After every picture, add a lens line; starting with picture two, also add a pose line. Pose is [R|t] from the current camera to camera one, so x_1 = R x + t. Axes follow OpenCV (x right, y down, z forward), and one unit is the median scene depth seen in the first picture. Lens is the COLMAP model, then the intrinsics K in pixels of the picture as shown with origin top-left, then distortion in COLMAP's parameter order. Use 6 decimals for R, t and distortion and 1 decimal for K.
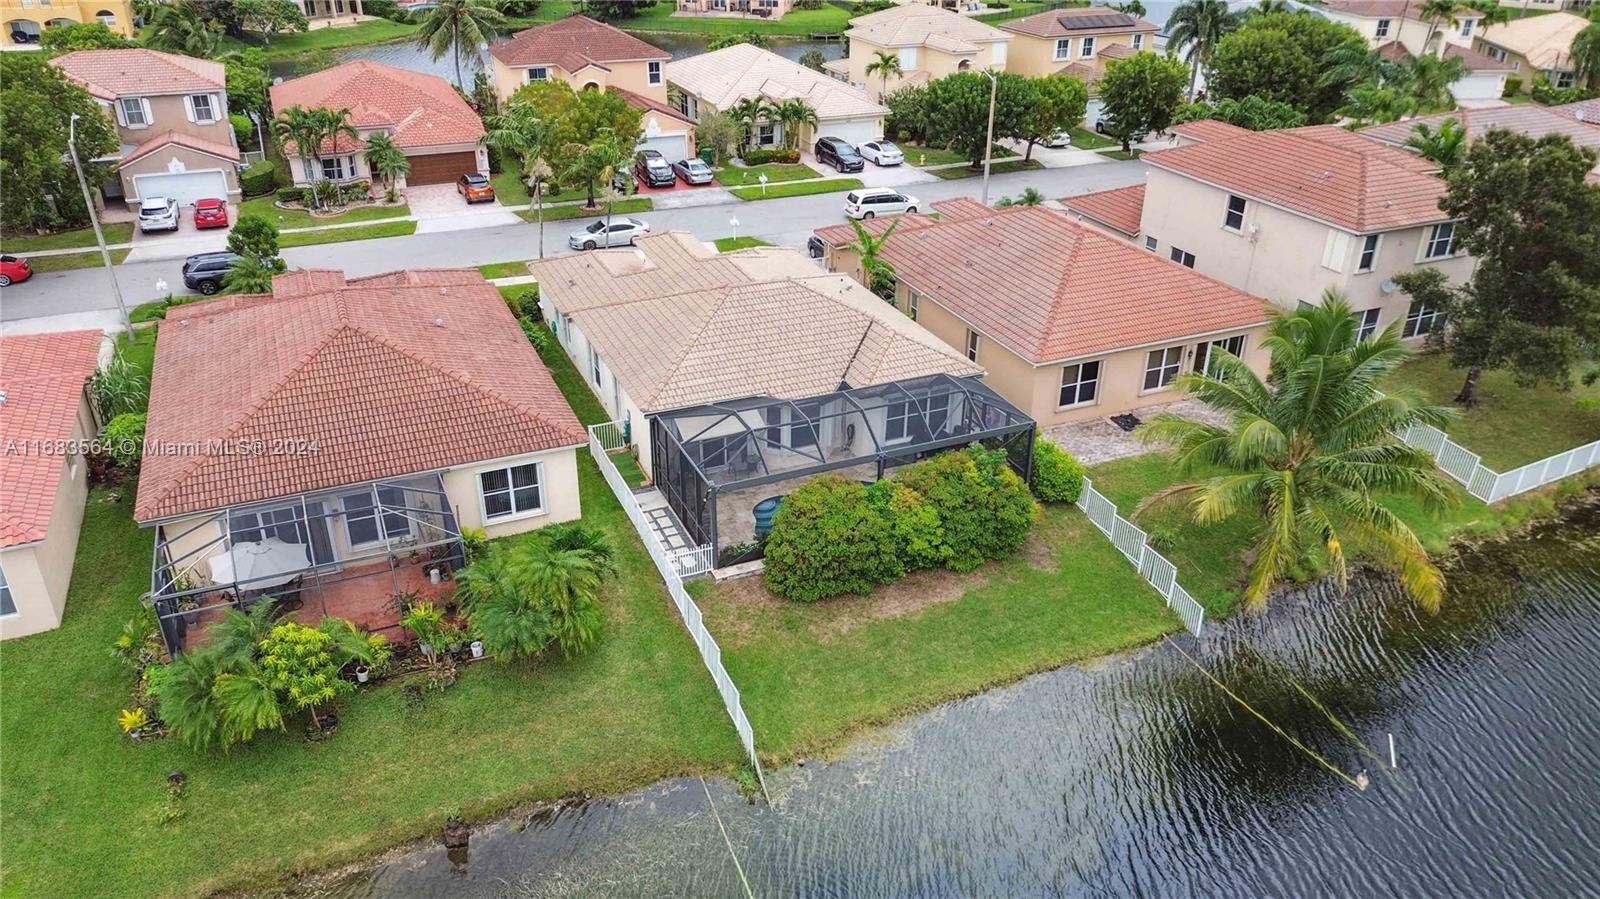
lens RADIAL K [[1122.3, 0, 786.3], [0, 1122.3, 461.7], [0, 0, 1]] dist [0.050123, -0.049428]
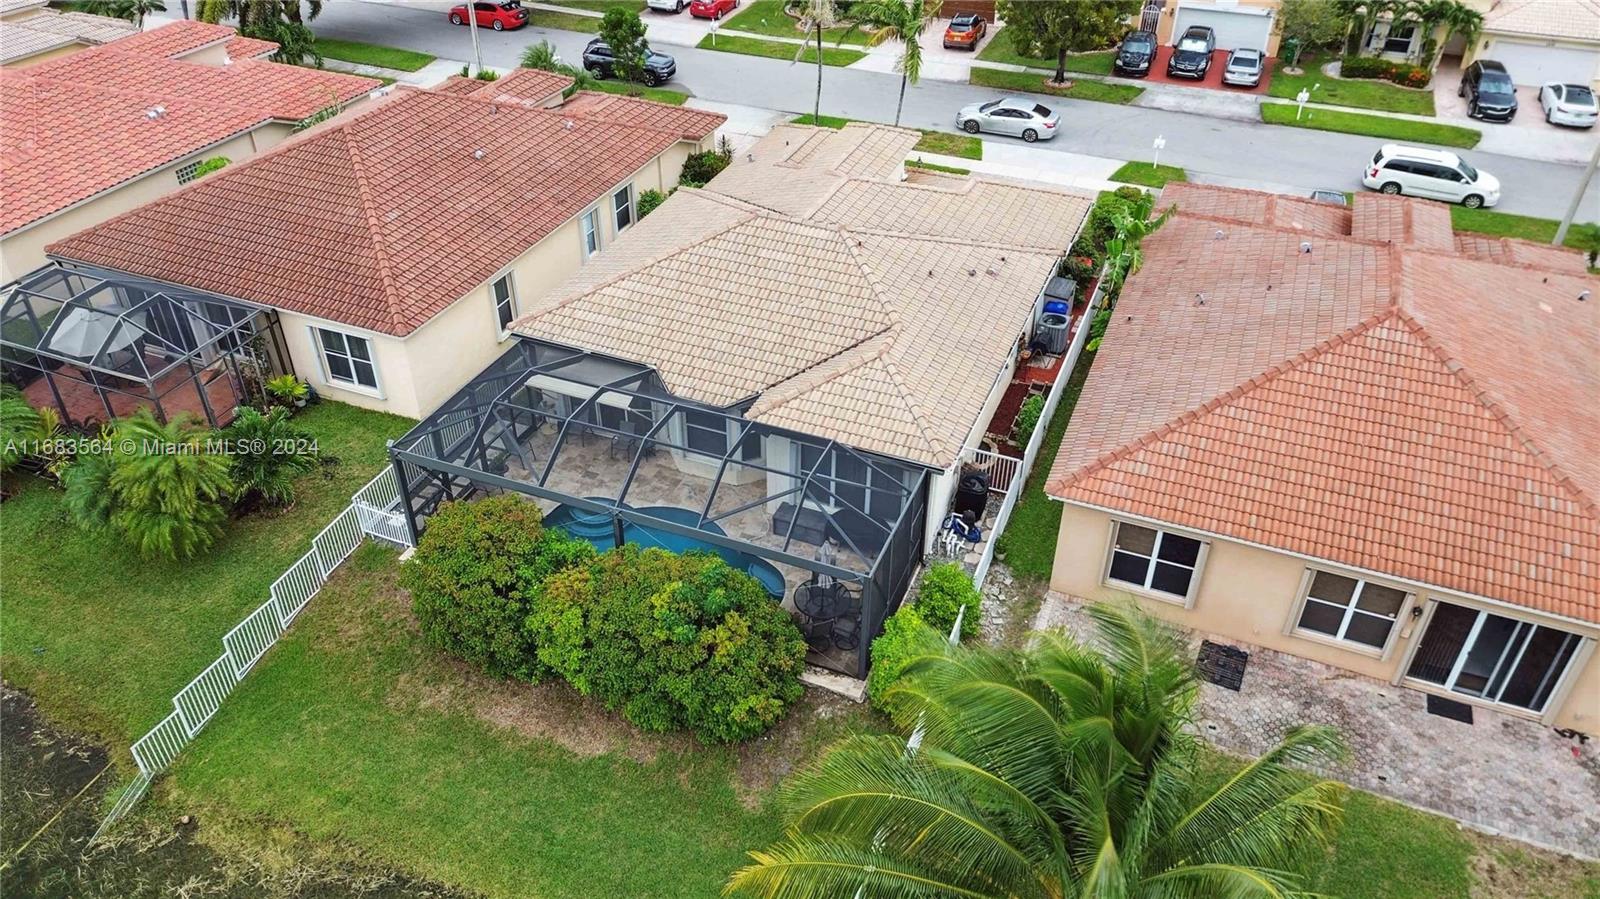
lens RADIAL K [[1122.3, 0, 797.4], [0, 1122.3, 446.8], [0, 0, 1]] dist [0.050123, -0.049428]
pose [[0.703249, 0.413386, -0.578405, 0.297551], [-0.339090, 0.910106, 0.238173, -0.132650], [0.624867, 0.028637, 0.780206, 0.298869]]
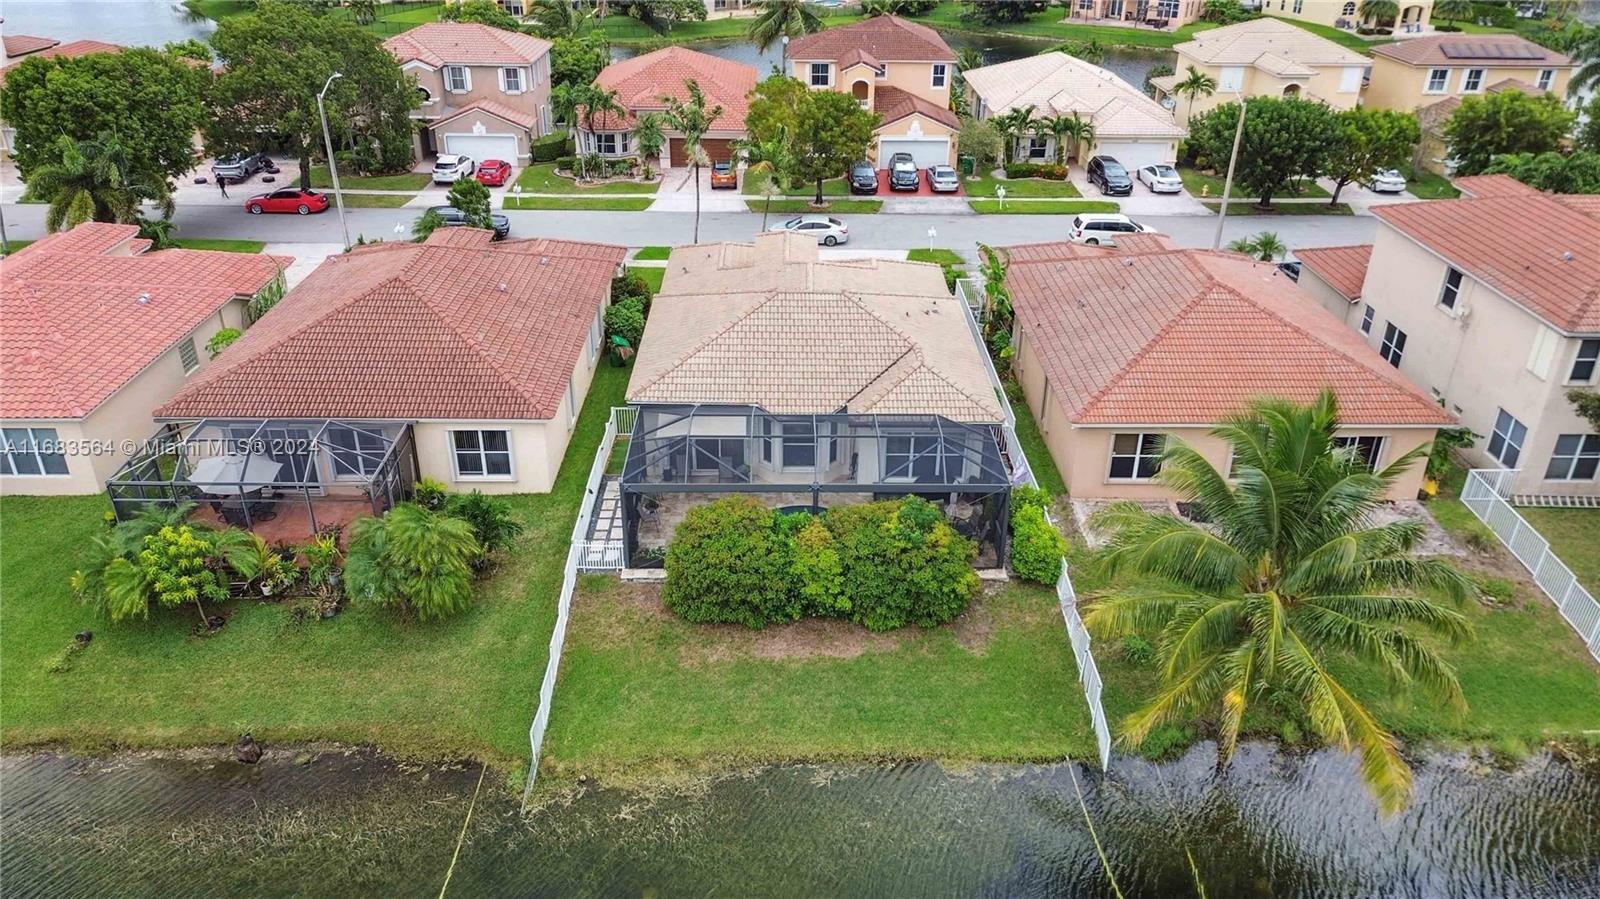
lens RADIAL K [[1122.3, 0, 790.6], [0, 1122.3, 455.6], [0, 0, 1]] dist [0.050123, -0.049428]
pose [[0.921549, 0.183142, -0.342355, 0.210330], [-0.185778, 0.982264, 0.025385, -0.028594], [0.340932, 0.040208, 0.939228, 0.064903]]
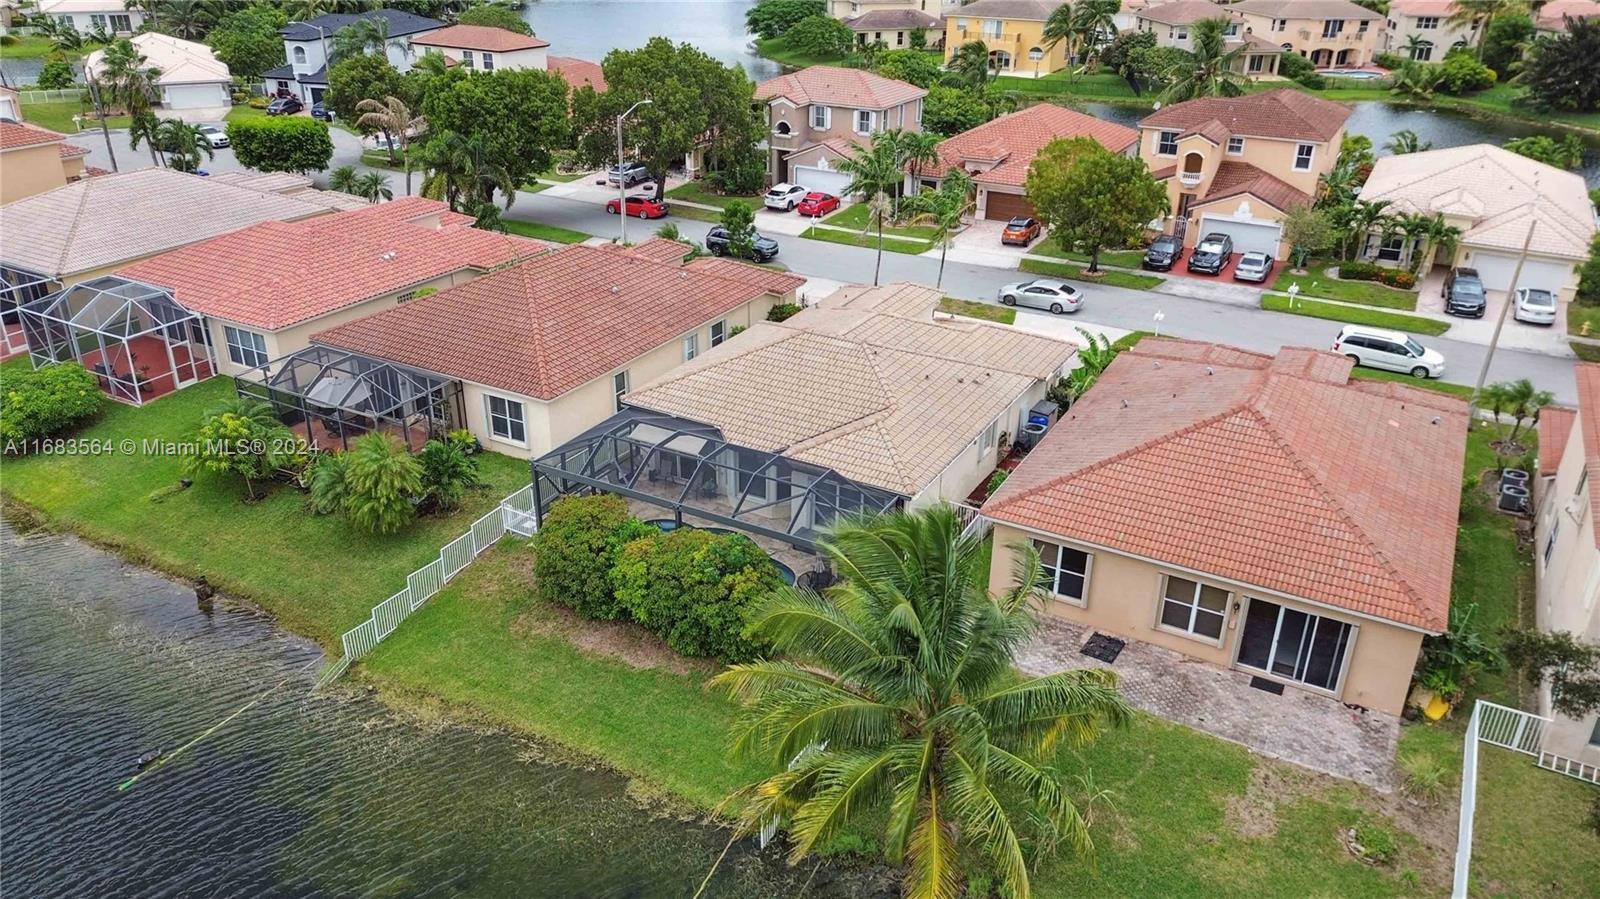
lens RADIAL K [[1122.3, 0, 798.6], [0, 1122.3, 453.9], [0, 0, 1]] dist [0.050123, -0.049428]
pose [[0.611151, 0.345307, -0.712220, 0.460134], [-0.381828, 0.916816, 0.116858, -0.112218], [0.693327, 0.200527, 0.692161, 0.214325]]
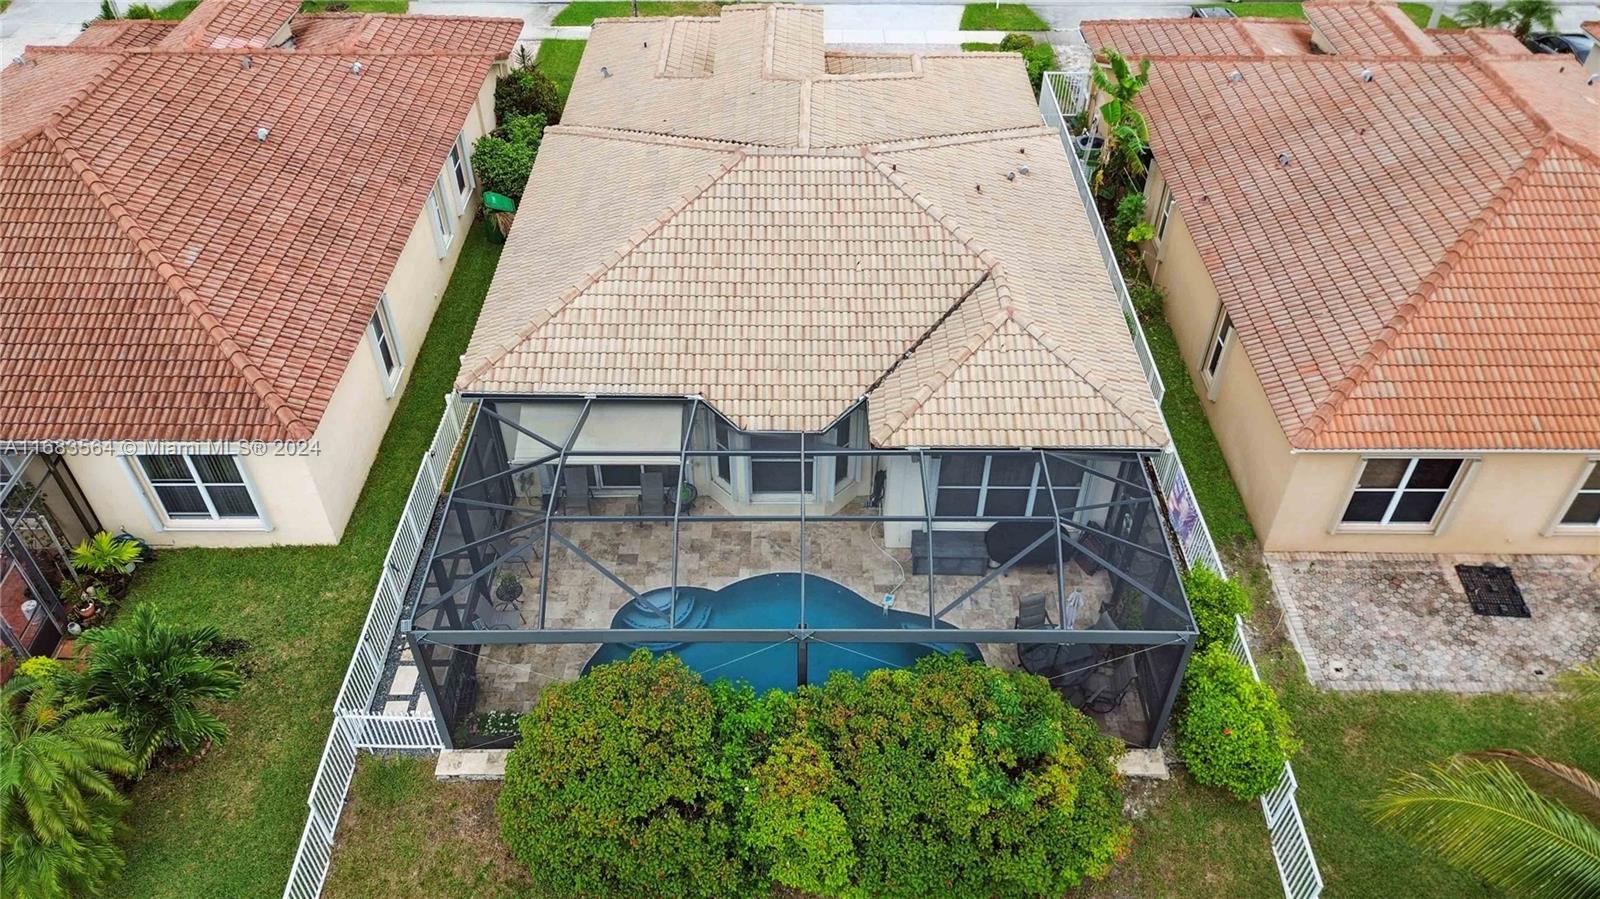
lens RADIAL K [[1122.3, 0, 797.5], [0, 1122.3, 440.5], [0, 0, 1]] dist [0.050123, -0.049428]
pose [[0.917808, 0.260858, -0.299301, 0.111649], [-0.184329, 0.947661, 0.260695, -0.112623], [0.351640, -0.184098, 0.917855, 0.325171]]
